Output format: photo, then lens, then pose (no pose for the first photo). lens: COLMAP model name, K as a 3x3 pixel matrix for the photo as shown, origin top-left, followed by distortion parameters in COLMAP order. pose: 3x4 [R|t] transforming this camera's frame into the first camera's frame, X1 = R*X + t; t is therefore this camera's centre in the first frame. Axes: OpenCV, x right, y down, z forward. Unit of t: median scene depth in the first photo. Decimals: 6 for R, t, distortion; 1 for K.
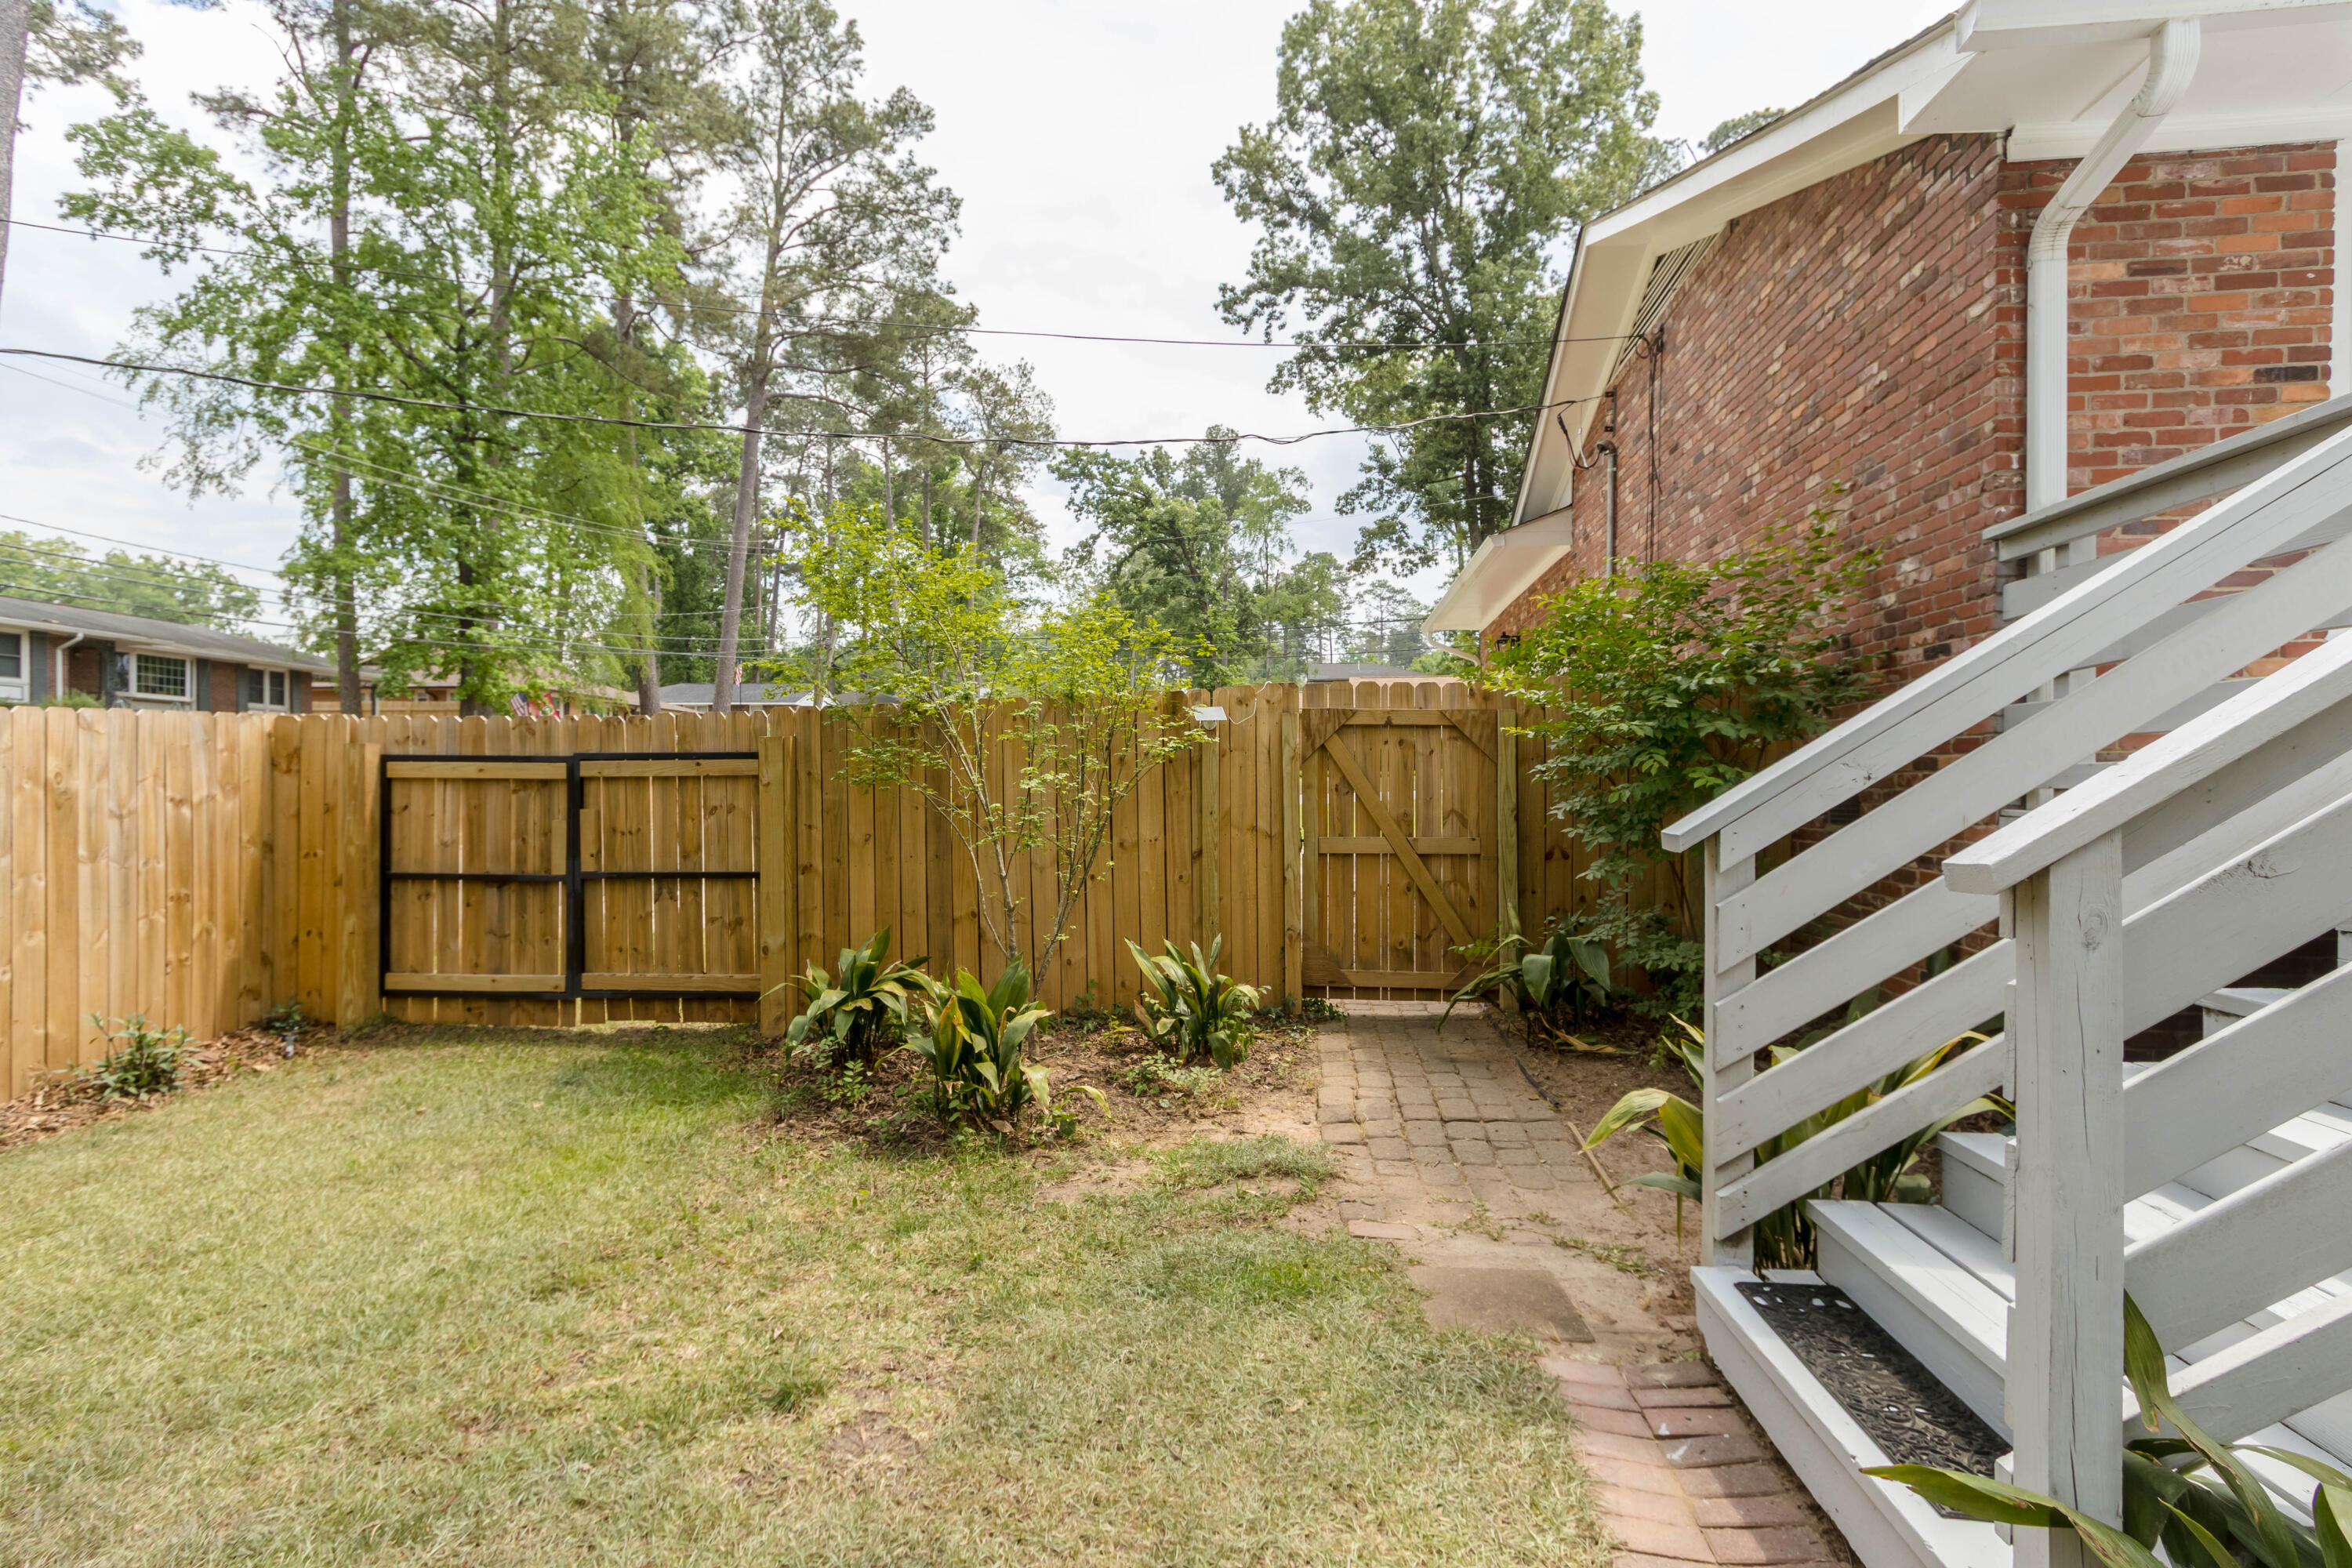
lens RADIAL K [[1132.6, 0, 1171.6], [0, 1132.6, 790.2], [0, 0, 1]] dist [0.017921, -0.000136]
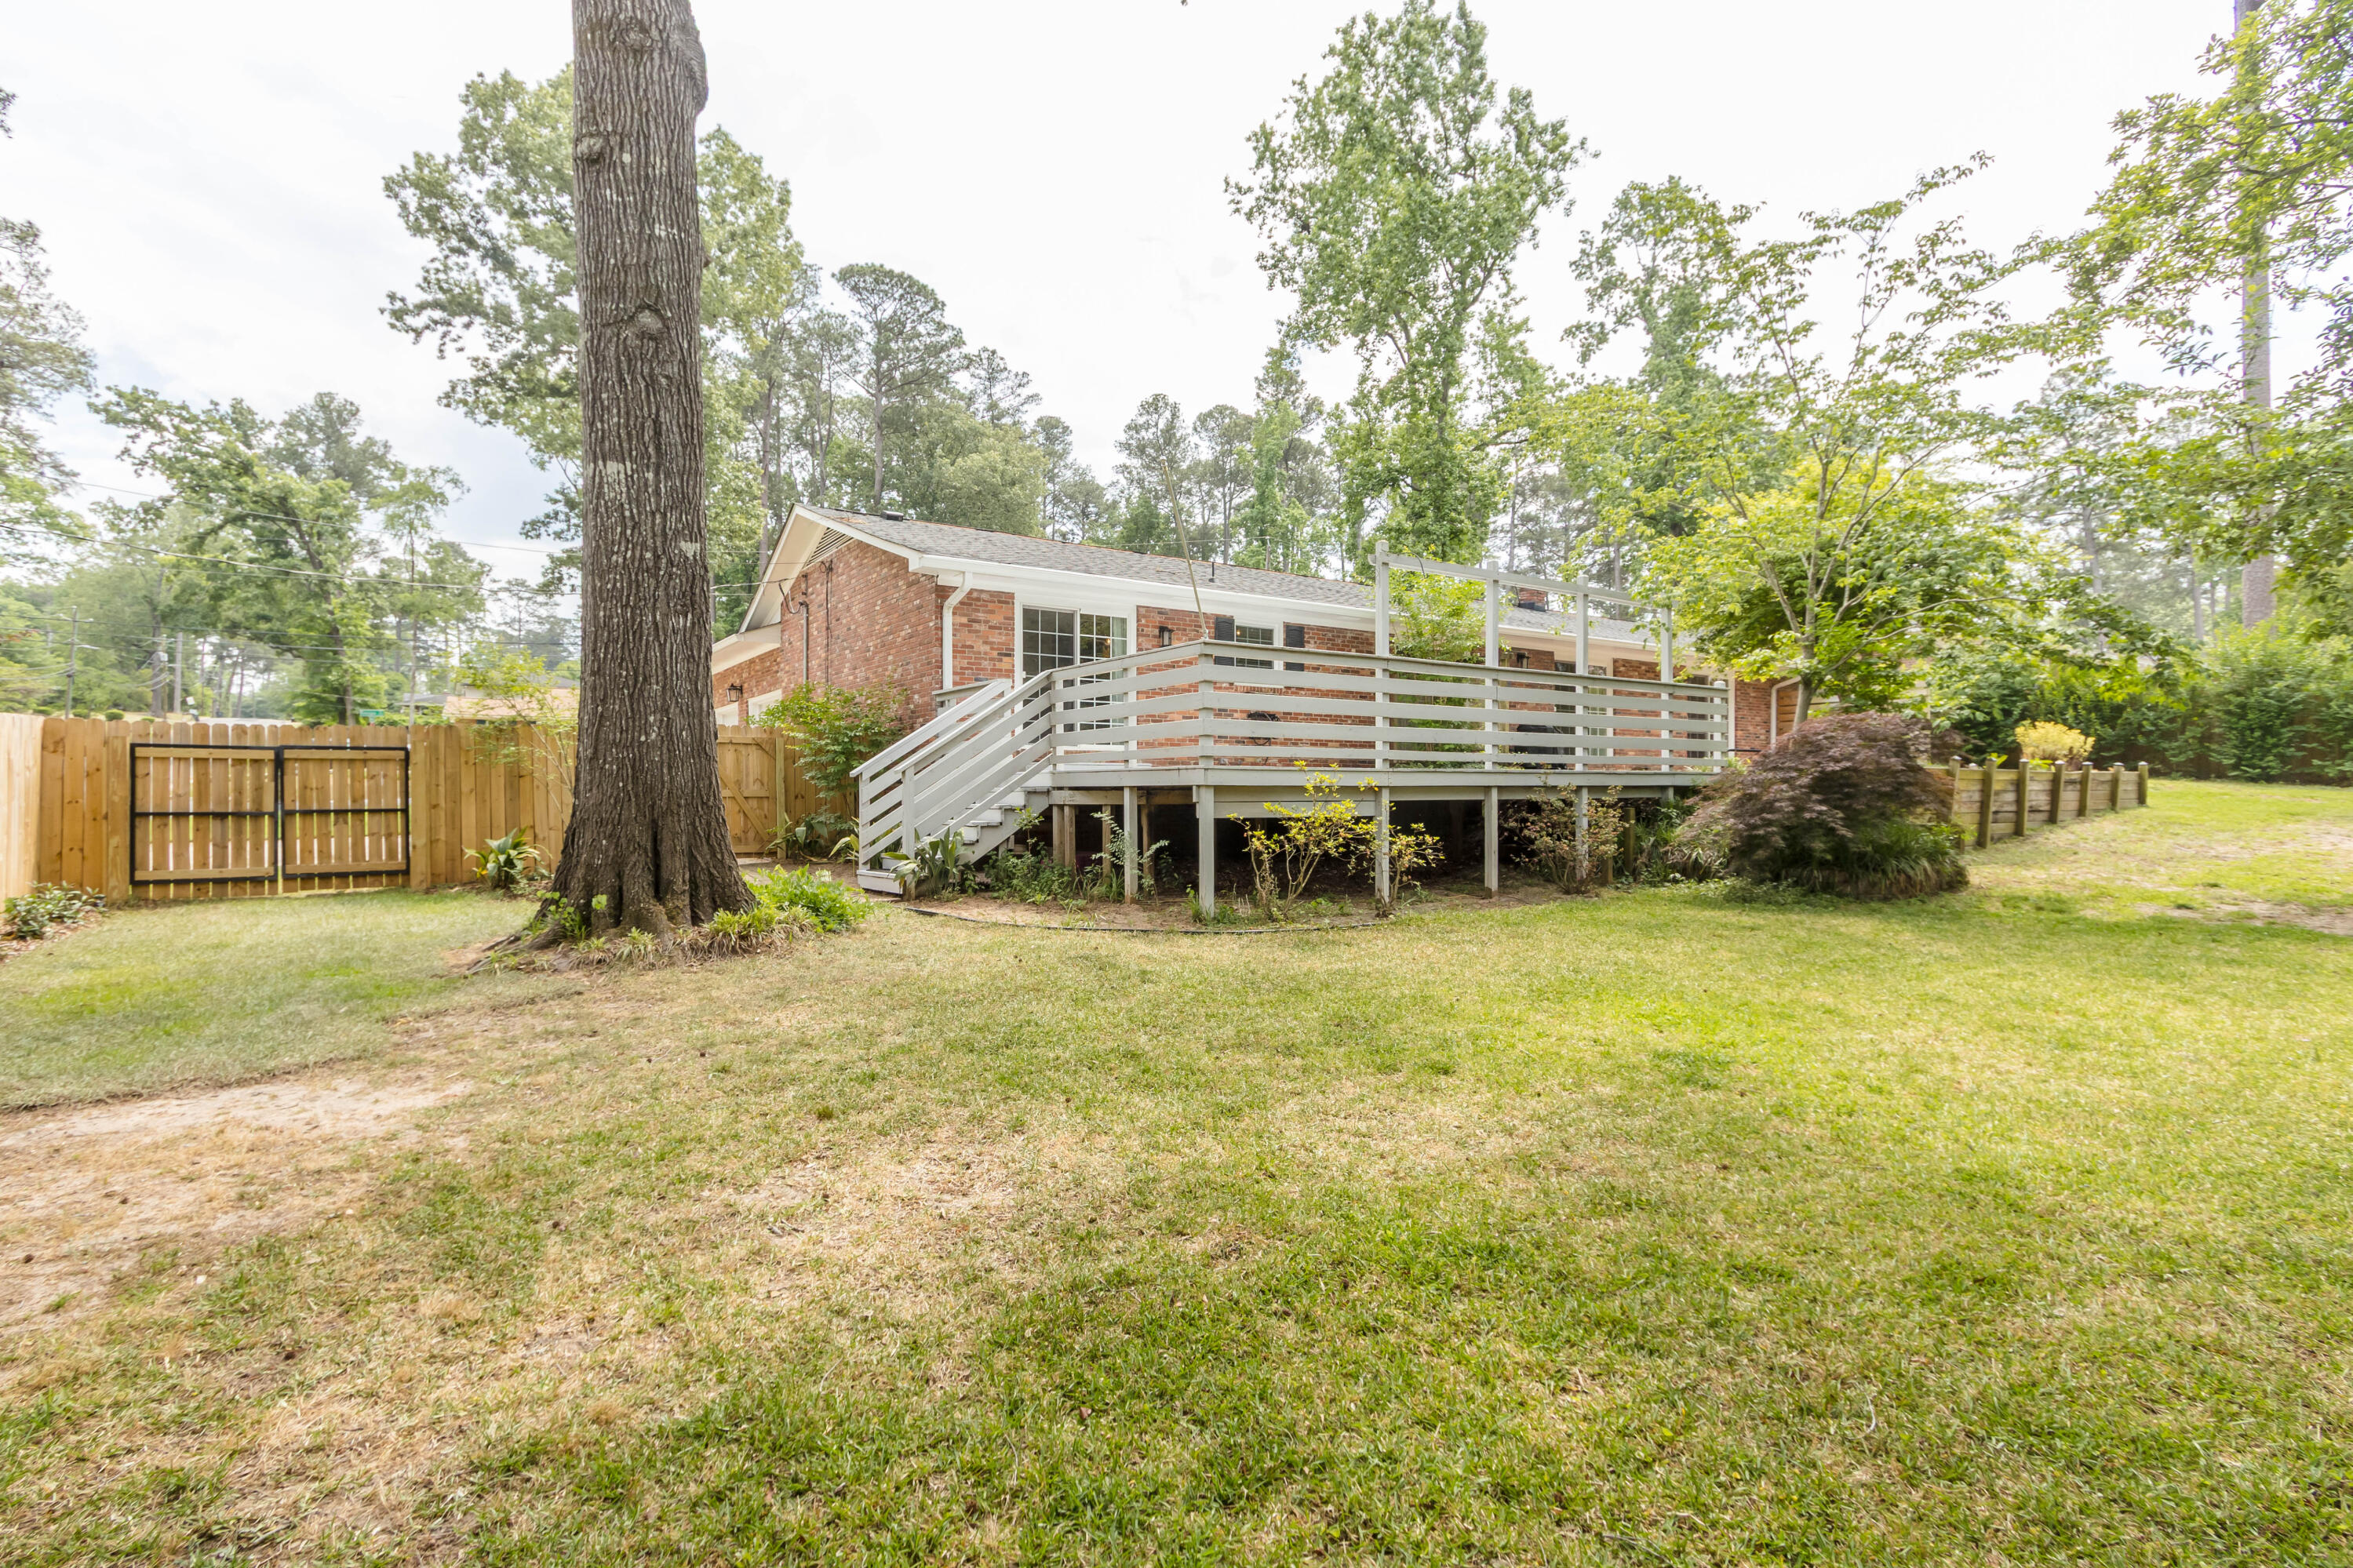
lens RADIAL K [[1071.1, 0, 1157.3], [0, 1071.1, 788.0], [0, 0, 1]] dist [0.001322, -0.000019]
pose [[0.746487, 0.001351, 0.665399, -0.081529], [0.005739, 0.999948, -0.008469, 0.007832], [-0.665376, 0.010141, 0.746440, -0.163103]]
